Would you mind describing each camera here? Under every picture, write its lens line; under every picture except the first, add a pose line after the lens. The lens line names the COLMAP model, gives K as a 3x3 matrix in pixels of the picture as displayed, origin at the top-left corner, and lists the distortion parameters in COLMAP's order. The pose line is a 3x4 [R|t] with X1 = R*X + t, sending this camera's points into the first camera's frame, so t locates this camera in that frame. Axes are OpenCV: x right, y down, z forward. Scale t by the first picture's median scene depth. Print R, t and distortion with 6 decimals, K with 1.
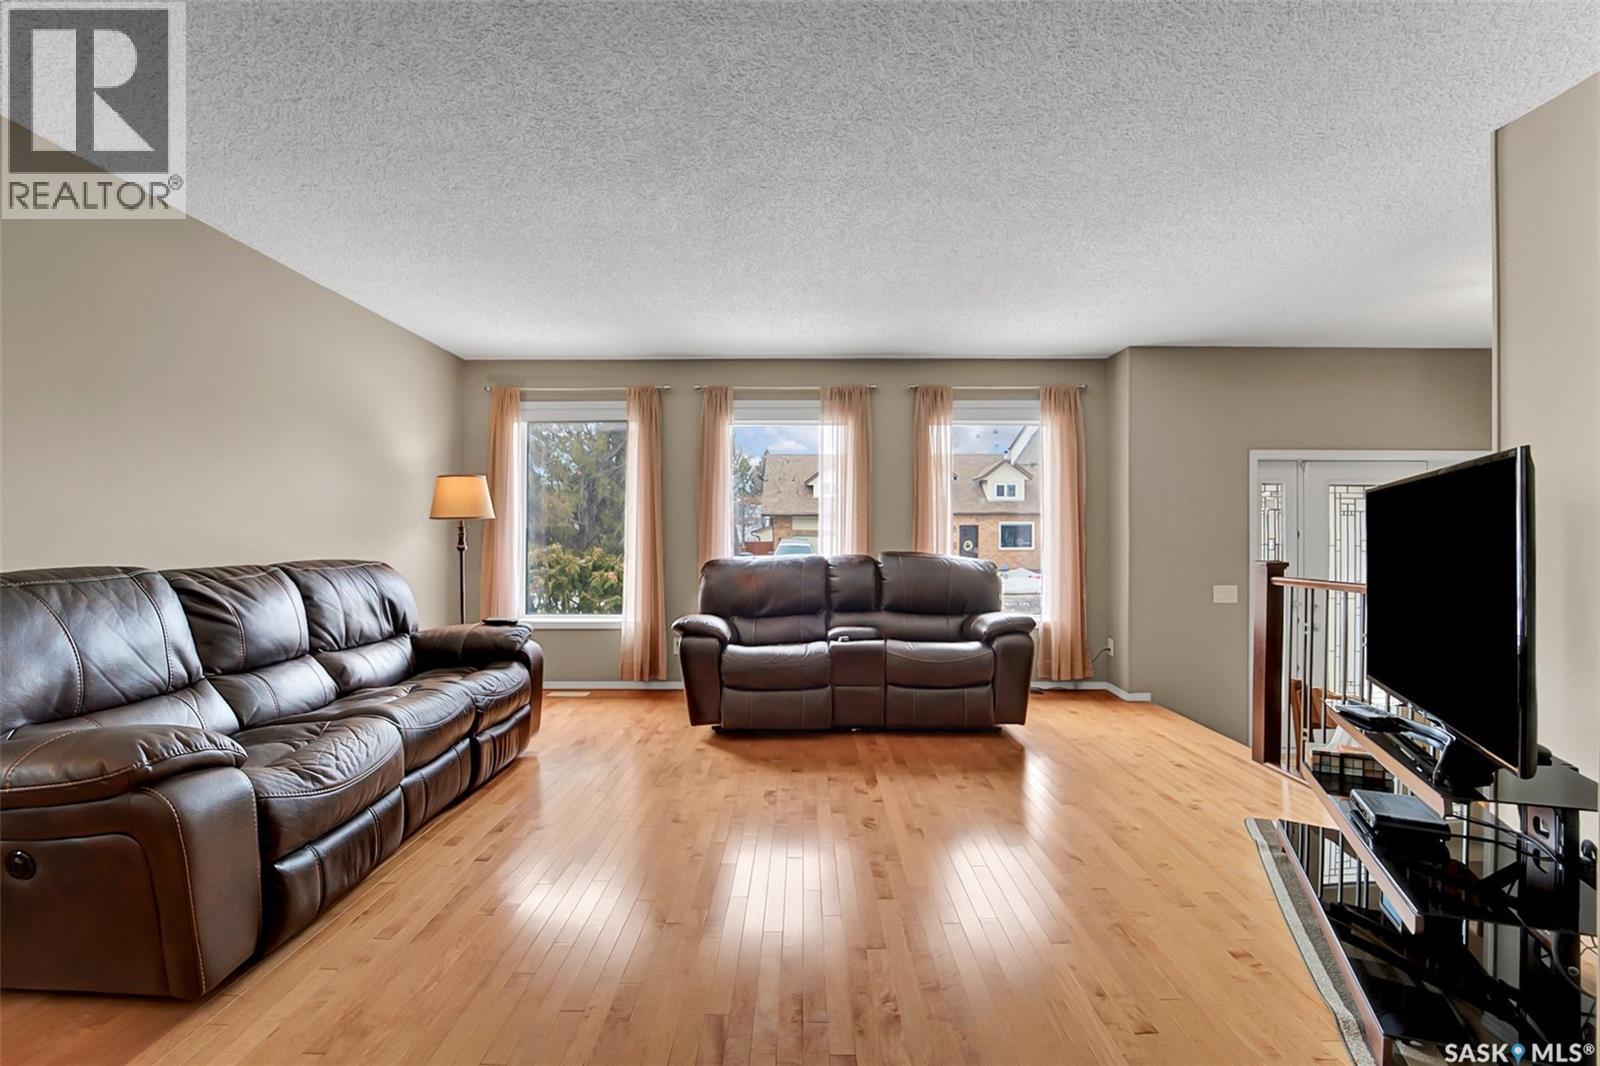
lens RADIAL K [[667.1, 0, 794.6], [0, 667.1, 531.5], [0, 0, 1]] dist [-0.025087, 0.001479]
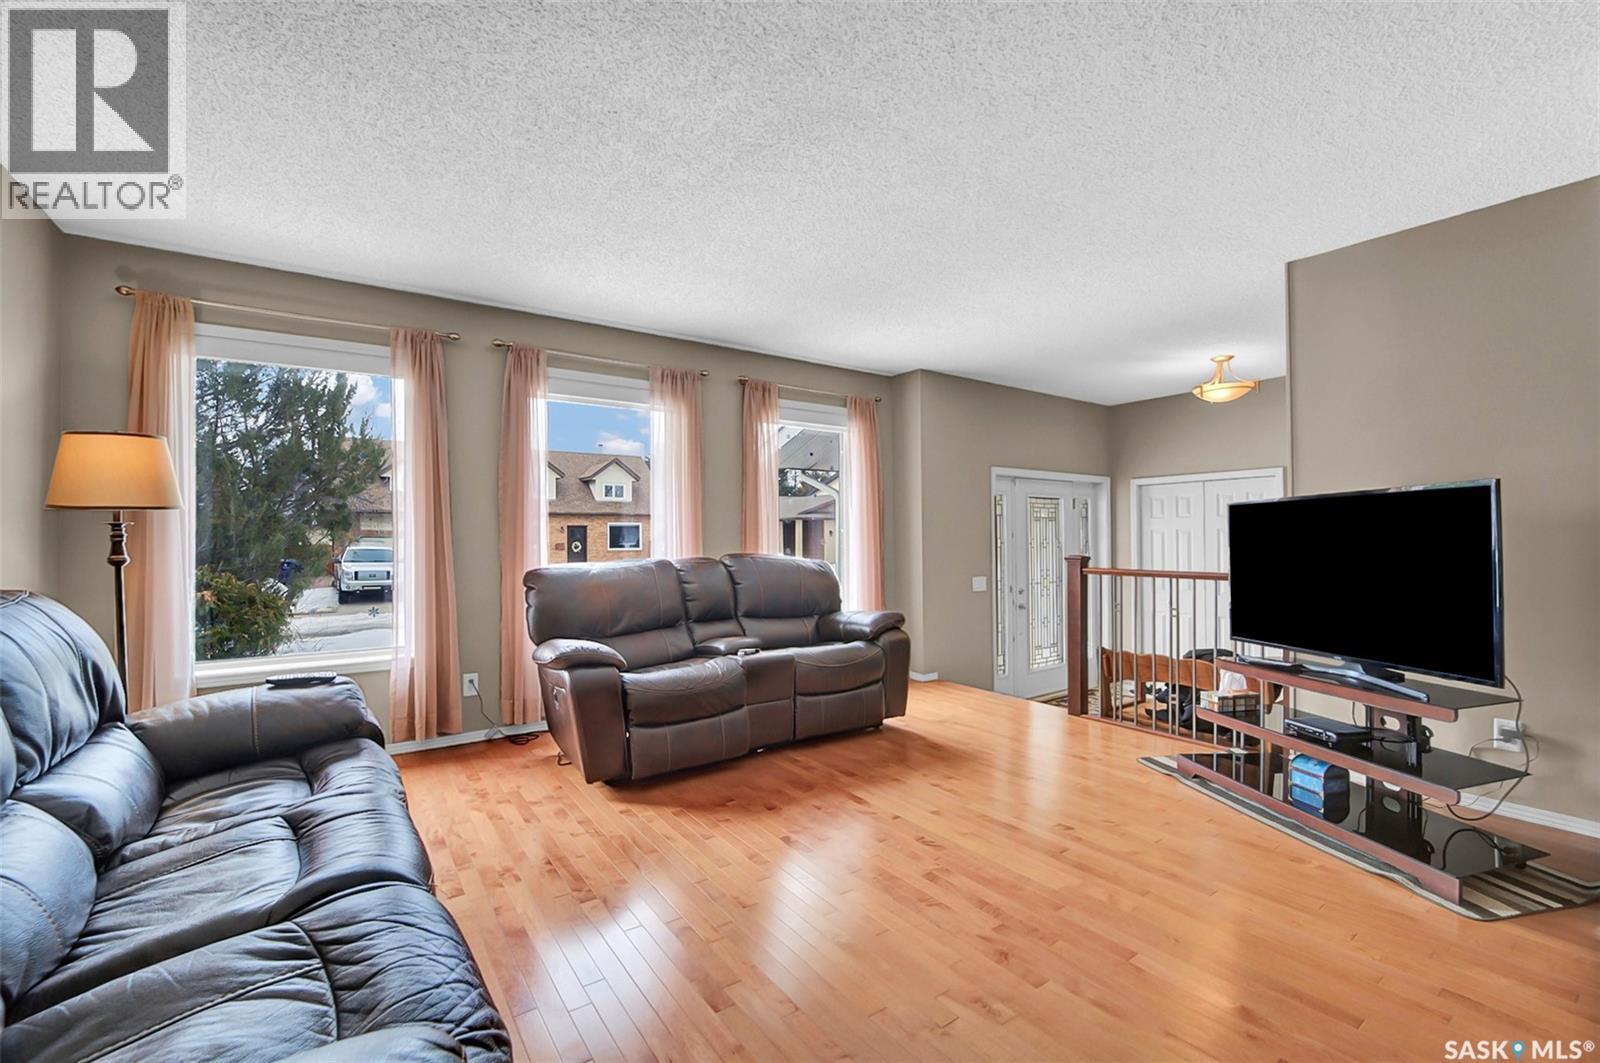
lens RADIAL K [[667.1, 0, 798.4], [0, 667.1, 536.1], [0, 0, 1]] dist [-0.025087, 0.001479]
pose [[0.816580, -0.002101, 0.577228, -0.325713], [-0.001346, 0.999984, 0.005544, 0.000259], [-0.577230, -0.005305, 0.816564, 0.190696]]
